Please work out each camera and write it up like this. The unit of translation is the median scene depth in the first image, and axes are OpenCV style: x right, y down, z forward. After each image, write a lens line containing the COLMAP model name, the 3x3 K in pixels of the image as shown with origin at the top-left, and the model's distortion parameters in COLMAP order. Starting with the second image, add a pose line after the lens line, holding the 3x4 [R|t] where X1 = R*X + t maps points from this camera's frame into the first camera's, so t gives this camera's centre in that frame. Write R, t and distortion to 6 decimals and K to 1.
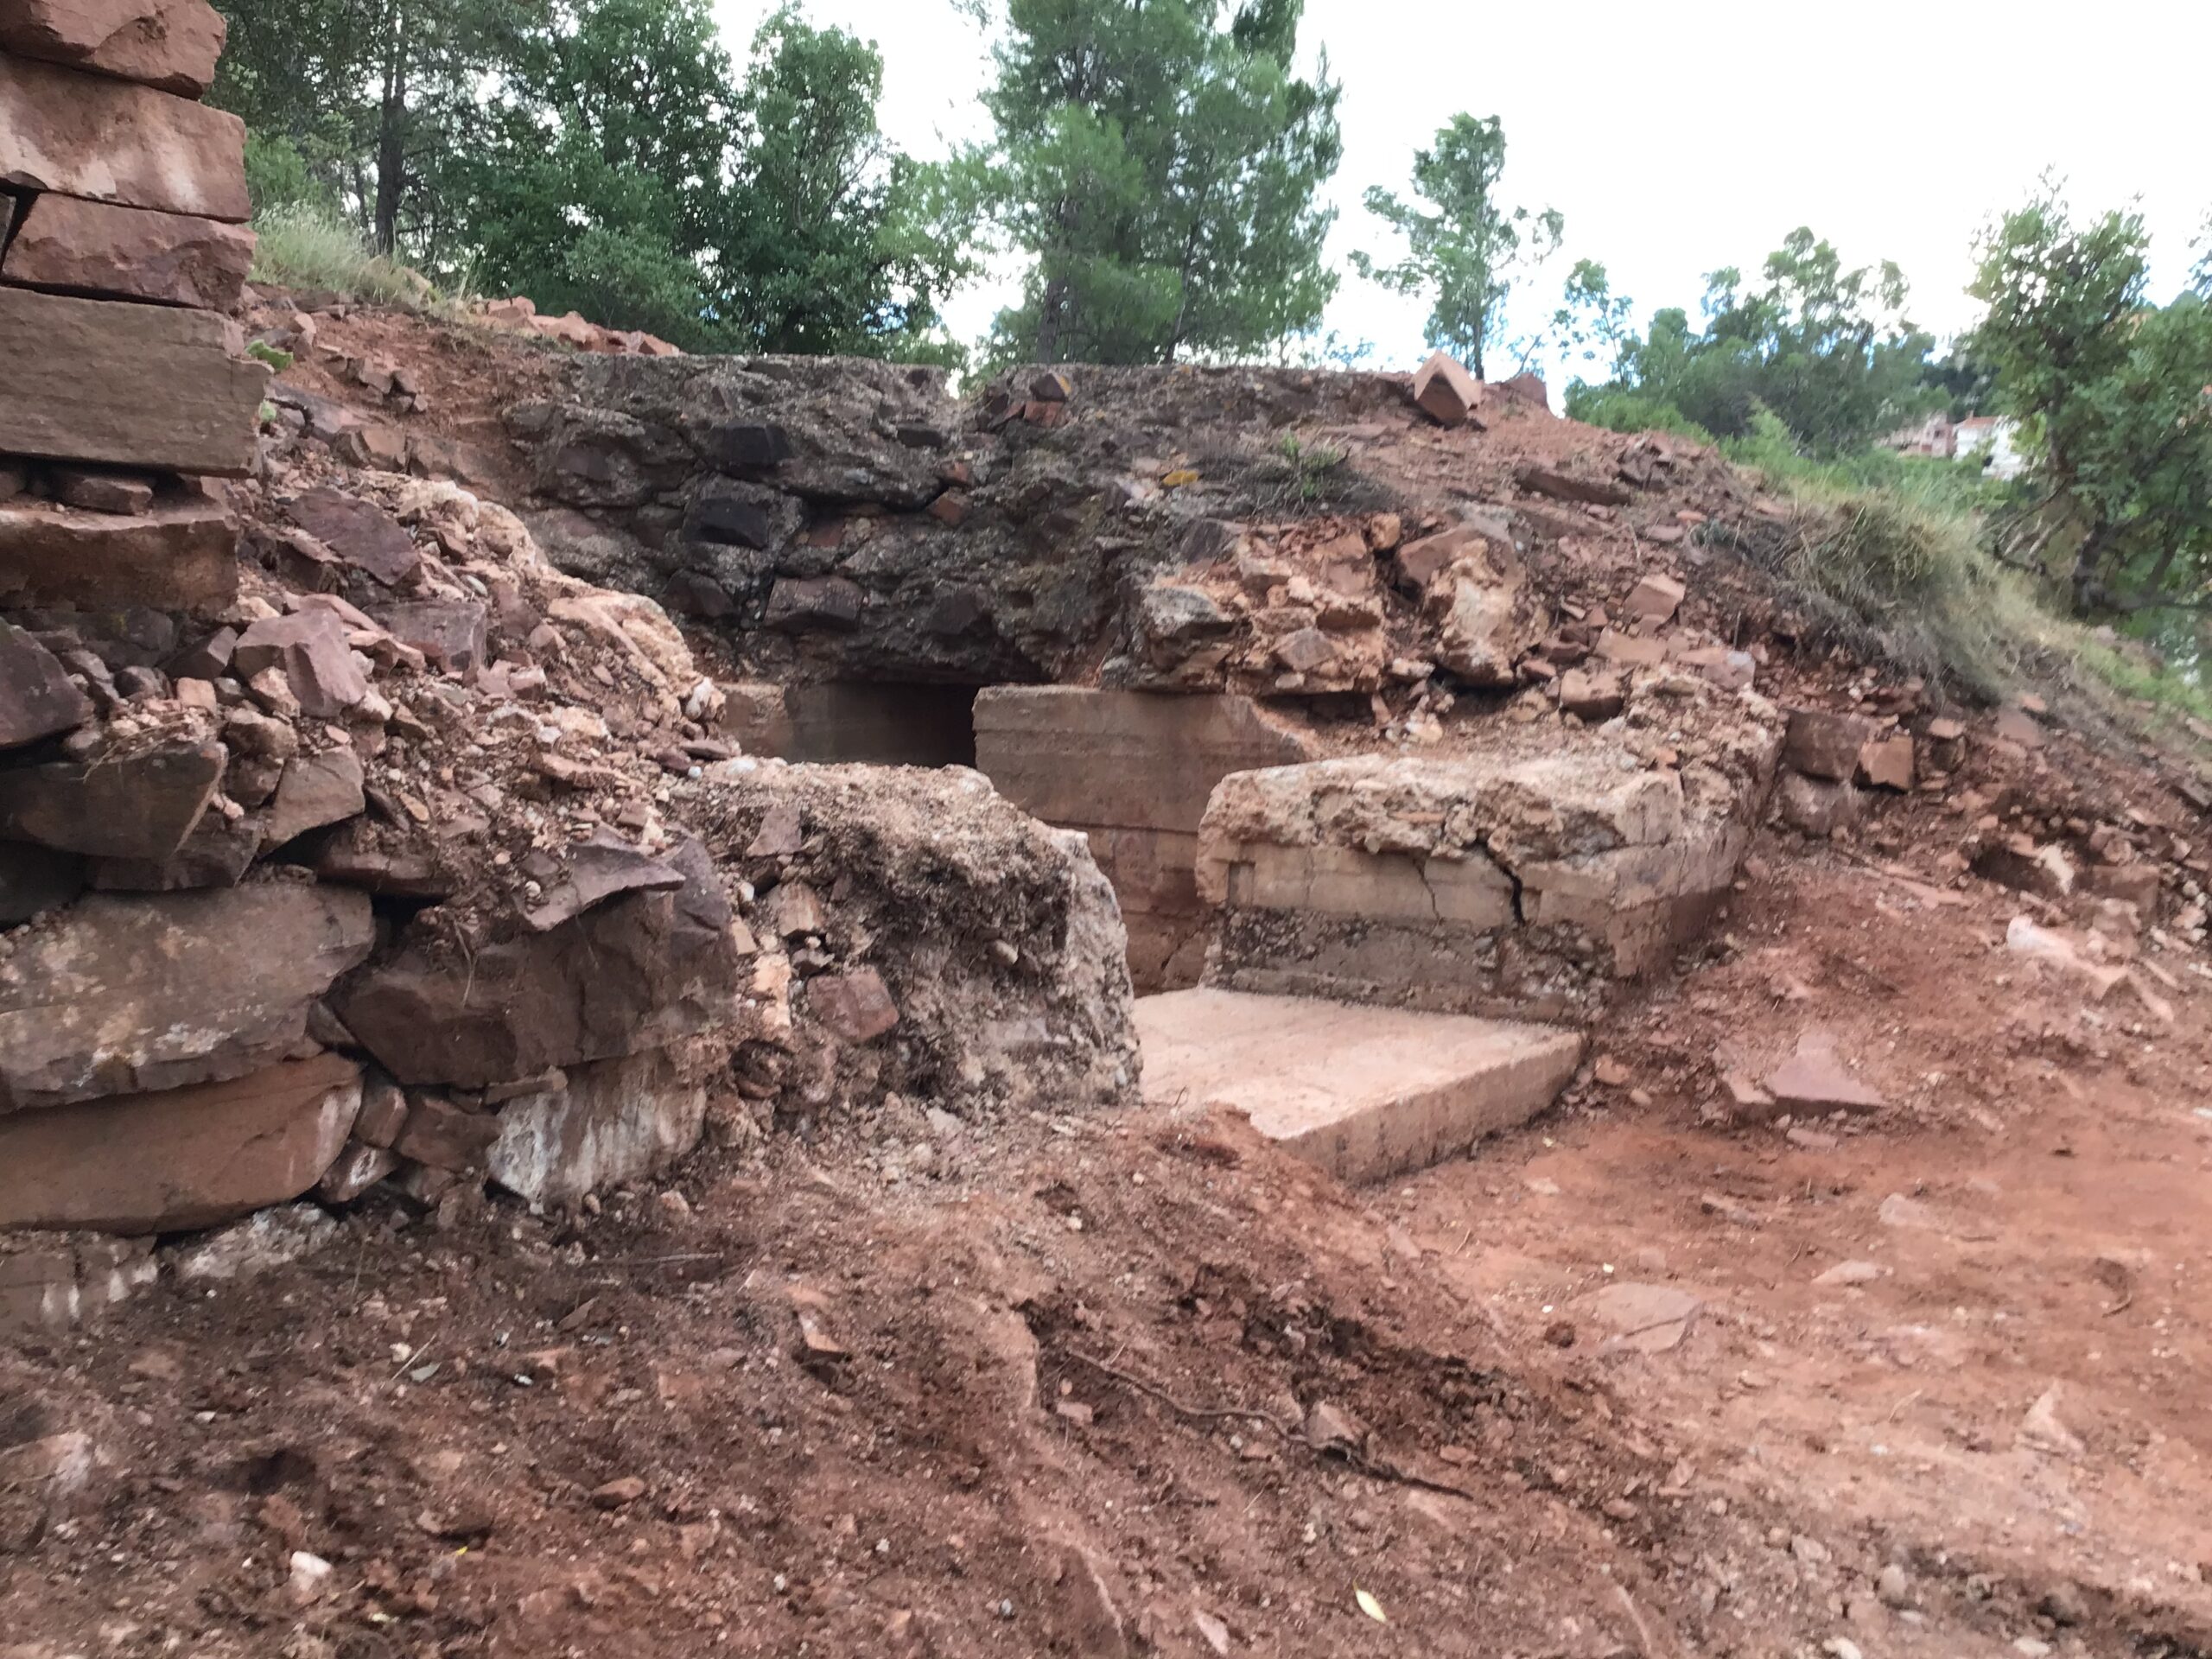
lens RADIAL K [[2000.8, 0, 1105.2], [0, 2000.8, 838.1], [0, 0, 1]] dist [0.085007, -0.003249]
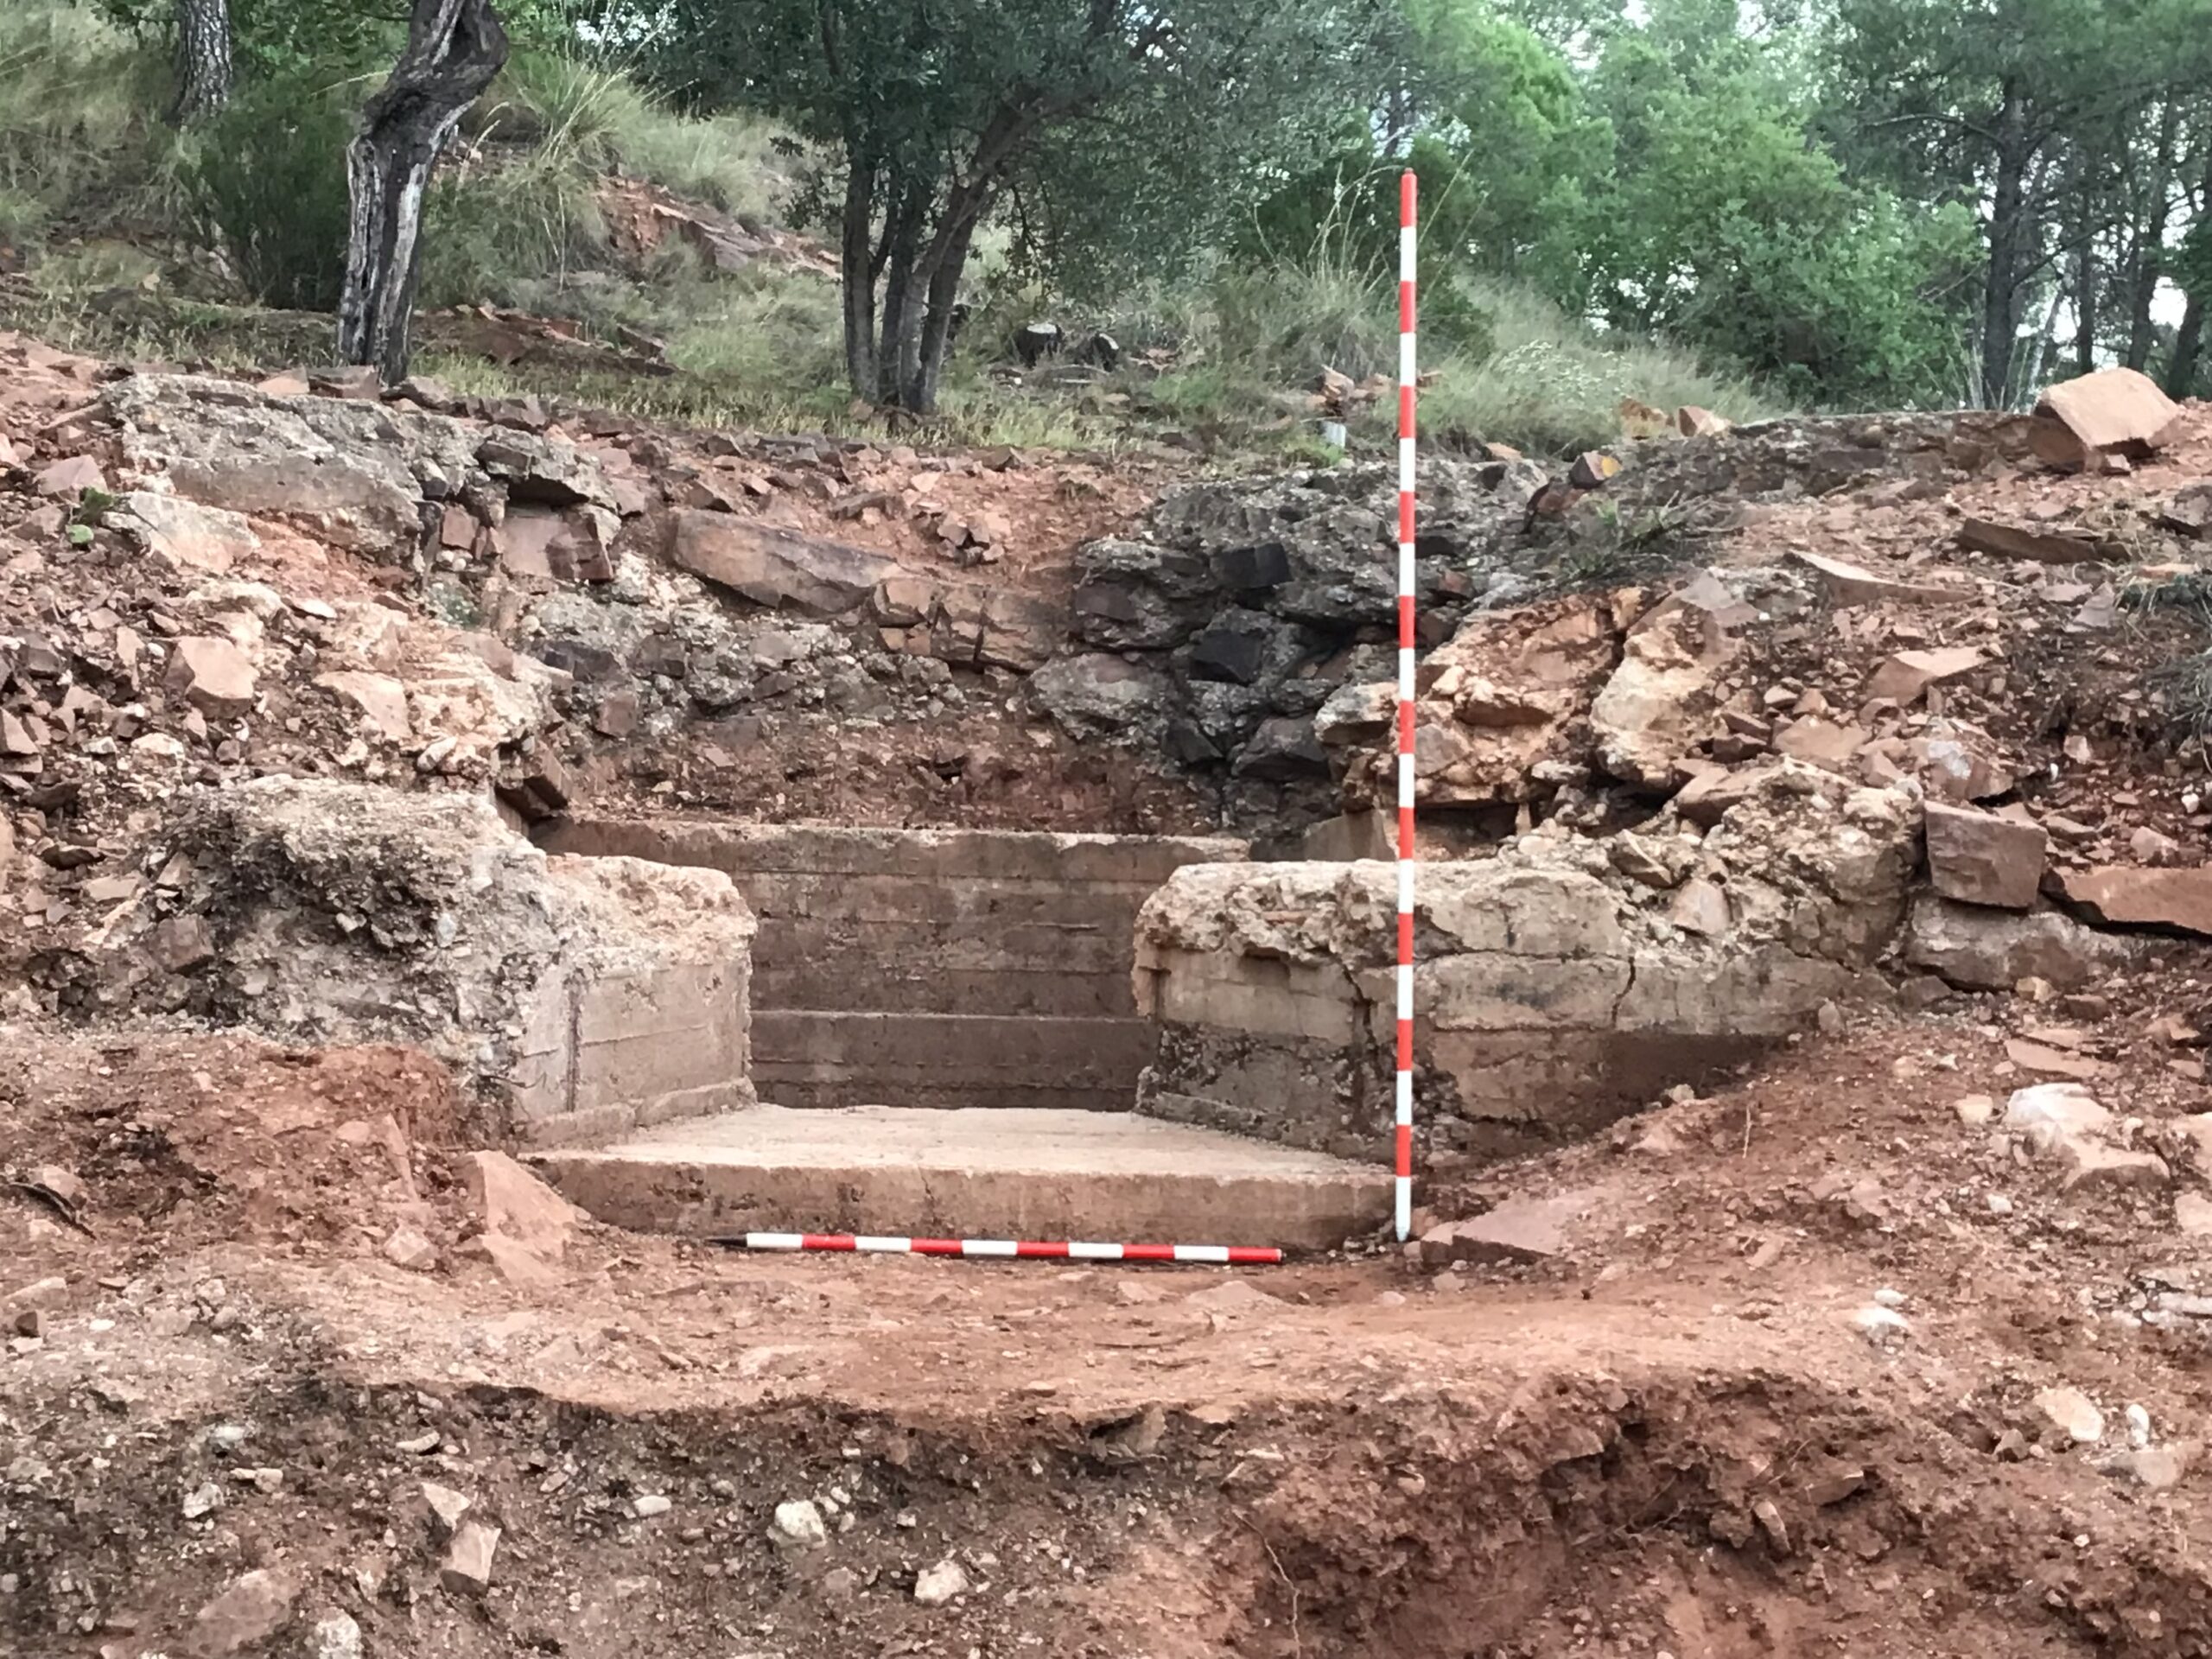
lens RADIAL K [[3470.1, 0, 1106.5], [0, 3470.1, 827.9], [0, 0, 1]] dist [0.026636, 0.000000]
pose [[0.697691, -0.018802, -0.716153, 1.030911], [-0.093042, 0.988811, -0.116604, 0.117127], [0.710332, 0.147986, 0.688134, -0.076284]]
